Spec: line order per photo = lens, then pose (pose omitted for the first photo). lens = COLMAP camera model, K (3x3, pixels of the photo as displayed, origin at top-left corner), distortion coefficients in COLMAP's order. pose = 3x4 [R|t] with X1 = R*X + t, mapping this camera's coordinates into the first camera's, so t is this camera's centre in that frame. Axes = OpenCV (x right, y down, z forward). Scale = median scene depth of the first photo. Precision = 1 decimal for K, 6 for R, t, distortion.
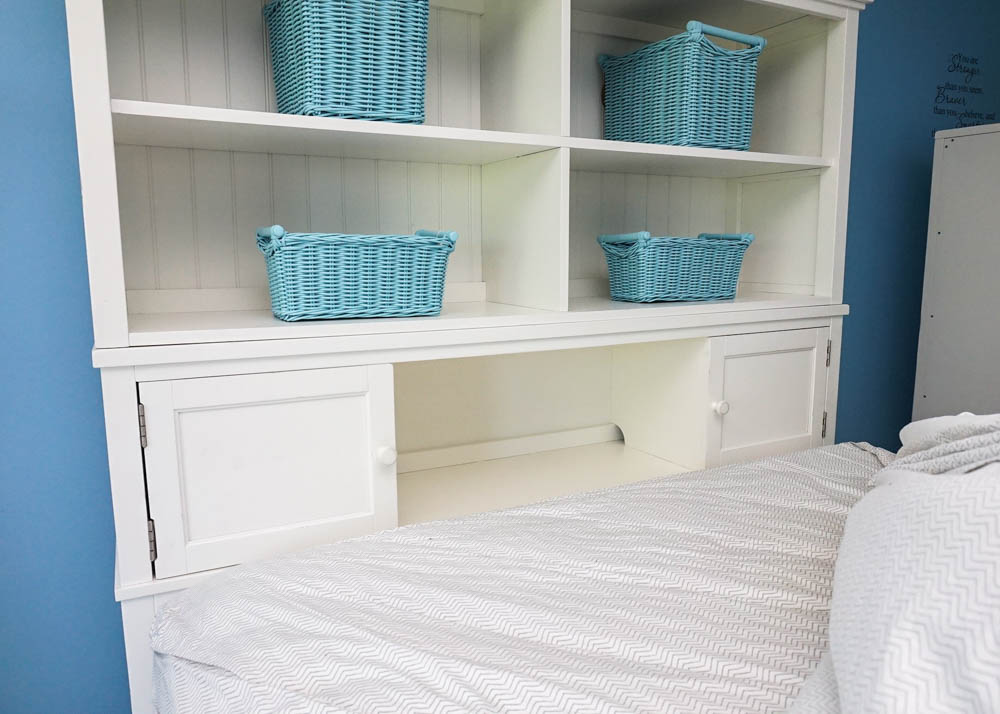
lens RADIAL K [[708.3, 0, 492.0], [0, 708.3, 357.0], [0, 0, 1]] dist [-0.028540, -0.003184]
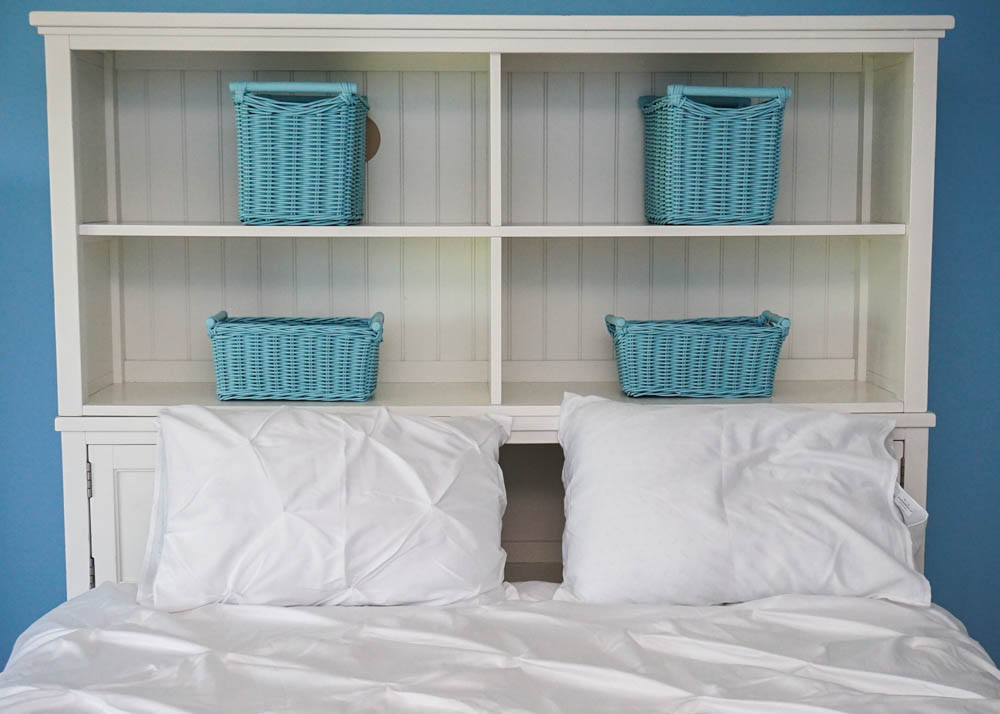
lens RADIAL K [[1540.3, 0, 503.8], [0, 1540.3, 358.4], [0, 0, 1]] dist [-0.011417, 0.000000]
pose [[0.901143, 0.059211, -0.429460, 0.938317], [-0.069912, 0.997511, -0.009167, -0.101556], [0.427849, 0.038285, 0.903039, -0.821316]]
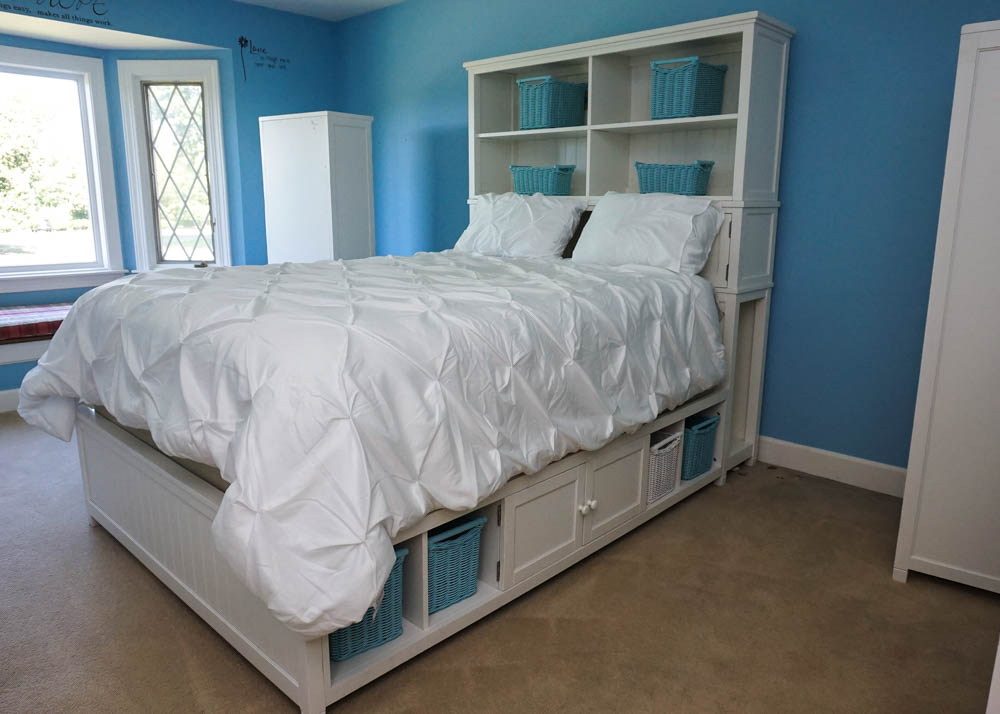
lens RADIAL K [[708.3, 0, 490.2], [0, 708.3, 363.5], [0, 0, 1]] dist [-0.028540, -0.003184]
pose [[0.323233, 0.225276, -0.919114, 2.288248], [-0.136321, 0.972206, 0.190348, 0.077455], [0.936449, 0.063768, 0.344959, -0.145080]]
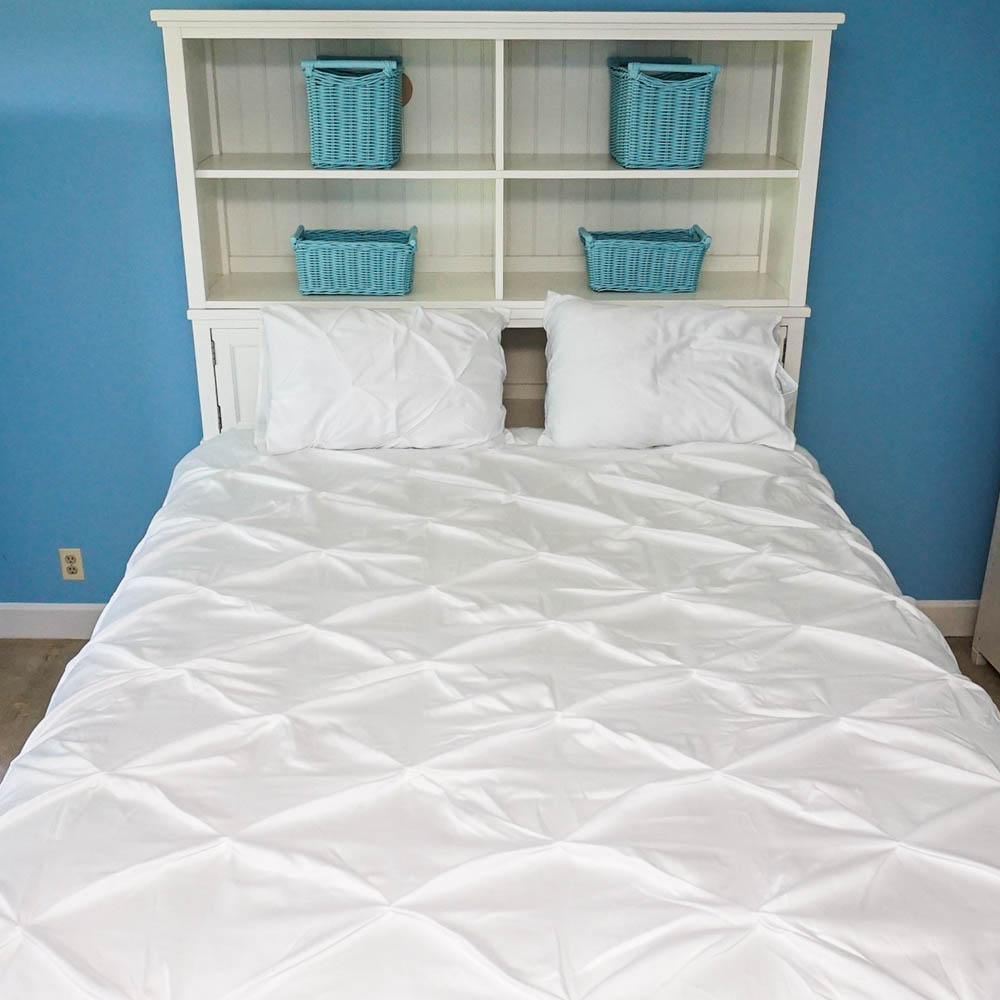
lens RADIAL K [[1205.8, 0, 499.0], [0, 1205.8, 496.7], [0, 0, 1]] dist [-0.051364, 0.000000]
pose [[0.900396, 0.183472, -0.394494, 1.004154], [-0.073632, 0.957914, 0.277451, -0.318583], [0.428796, -0.220768, 0.876011, -1.014966]]
